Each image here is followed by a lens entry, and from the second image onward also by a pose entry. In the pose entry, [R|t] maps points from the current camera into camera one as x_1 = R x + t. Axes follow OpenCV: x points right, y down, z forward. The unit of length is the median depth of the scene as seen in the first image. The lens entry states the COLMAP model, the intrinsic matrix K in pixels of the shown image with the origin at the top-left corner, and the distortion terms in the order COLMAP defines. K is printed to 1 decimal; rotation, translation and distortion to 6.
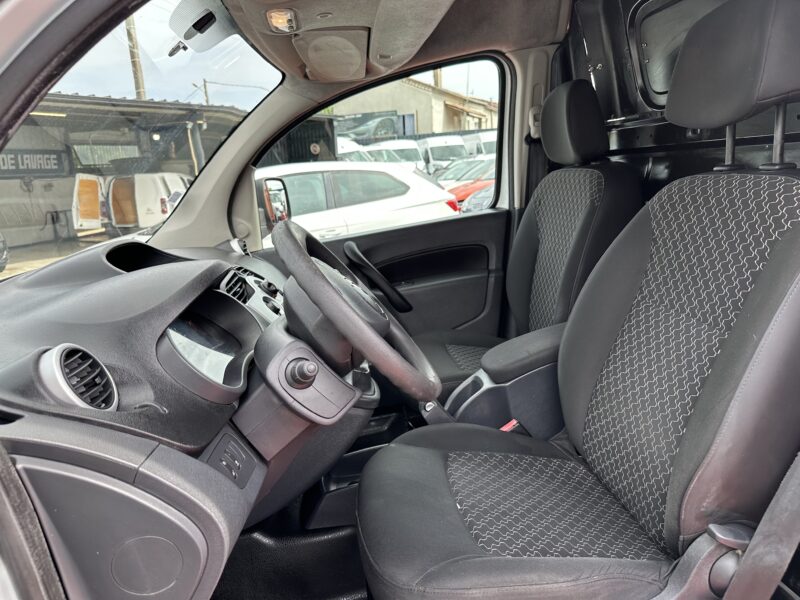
lens RADIAL K [[565.5, 0, 408.8], [0, 565.5, 297.6], [0, 0, 1]] dist [0.064785, -0.087603]
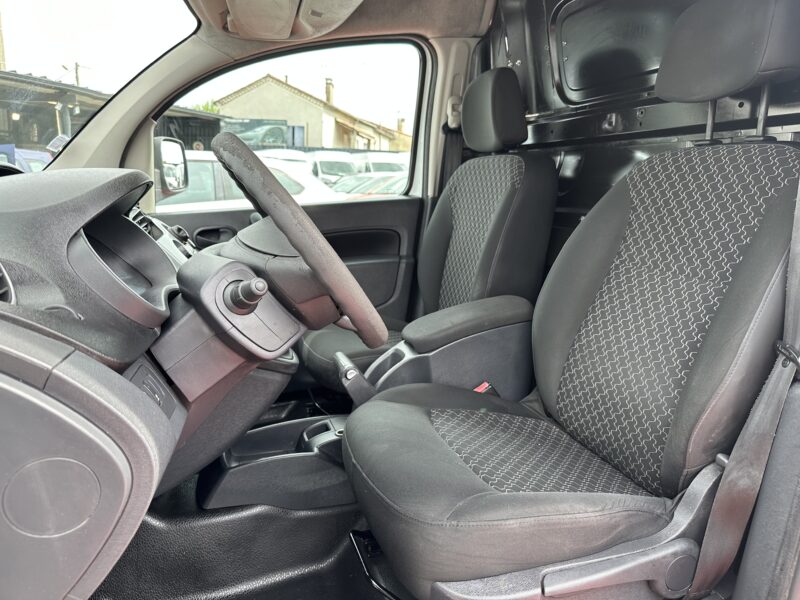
lens RADIAL K [[559.2, 0, 400.0], [0, 559.2, 300.0], [0, 0, 1]] dist [0.064547, -0.092590]
pose [[0.976733, 0.055035, 0.207276, -0.064500], [-0.046464, 0.997860, -0.045997, 0.082443], [-0.209364, 0.035296, 0.977201, 0.049247]]
